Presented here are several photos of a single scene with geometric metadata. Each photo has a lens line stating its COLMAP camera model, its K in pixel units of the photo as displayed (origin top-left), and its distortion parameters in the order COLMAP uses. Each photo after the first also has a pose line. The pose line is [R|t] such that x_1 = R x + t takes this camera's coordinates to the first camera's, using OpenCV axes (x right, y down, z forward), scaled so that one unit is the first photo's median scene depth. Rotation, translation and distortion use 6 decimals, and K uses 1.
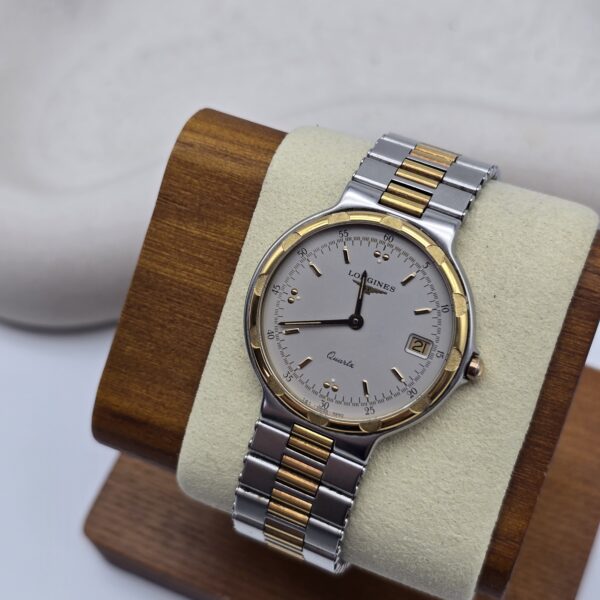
lens RADIAL K [[1120.1, 0, 300.0], [0, 1120.1, 300.0], [0, 0, 1]] dist [0.218865, -1.379481]
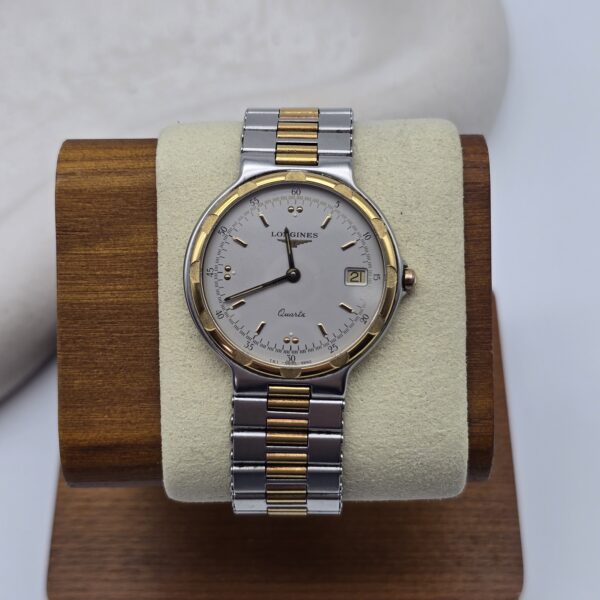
lens RADIAL K [[1120.1, 0, 300.0], [0, 1120.1, 300.0], [0, 0, 1]] dist [0.218865, -1.379481]
pose [[0.916853, -0.320620, 0.237872, -0.201856], [0.330746, 0.943716, -0.002821, 0.045865], [-0.223580, 0.081261, 0.971292, -0.040060]]
